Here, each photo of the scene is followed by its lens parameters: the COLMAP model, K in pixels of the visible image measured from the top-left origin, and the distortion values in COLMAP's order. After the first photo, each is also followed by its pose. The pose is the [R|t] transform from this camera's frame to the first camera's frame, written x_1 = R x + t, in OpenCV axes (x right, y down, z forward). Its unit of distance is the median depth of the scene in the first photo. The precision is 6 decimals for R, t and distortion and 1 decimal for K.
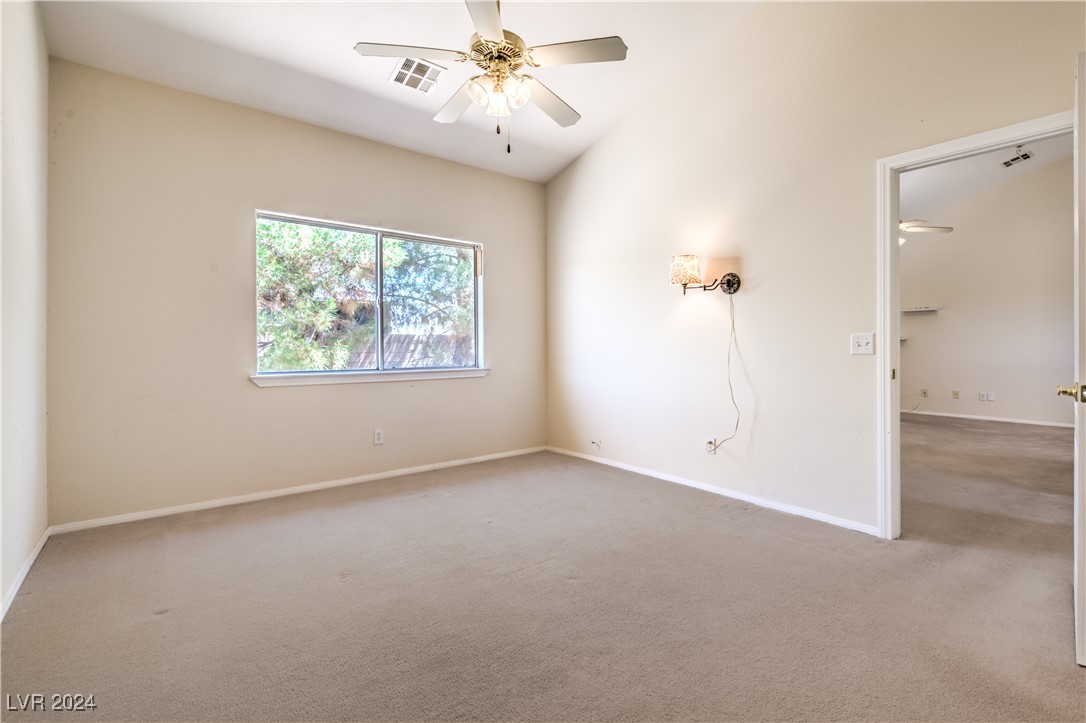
lens RADIAL K [[470.0, 0, 546.8], [0, 470.0, 346.7], [0, 0, 1]] dist [0.012381, -0.008736]
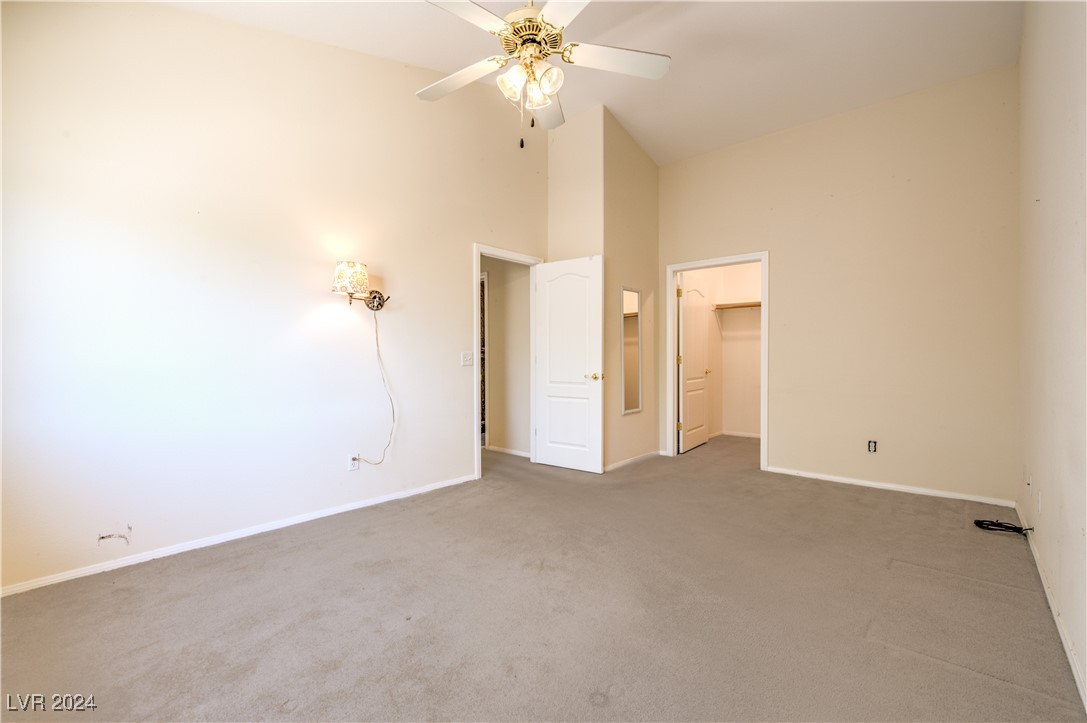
lens RADIAL K [[473.6, 0, 543.5], [0, 473.6, 361.5], [0, 0, 1]] dist [0.000228, -0.008859]
pose [[-0.141562, 0.002254, 0.989927, -0.712144], [0.004828, 0.999987, -0.001587, 0.005039], [-0.989918, 0.004555, -0.141571, 0.784261]]
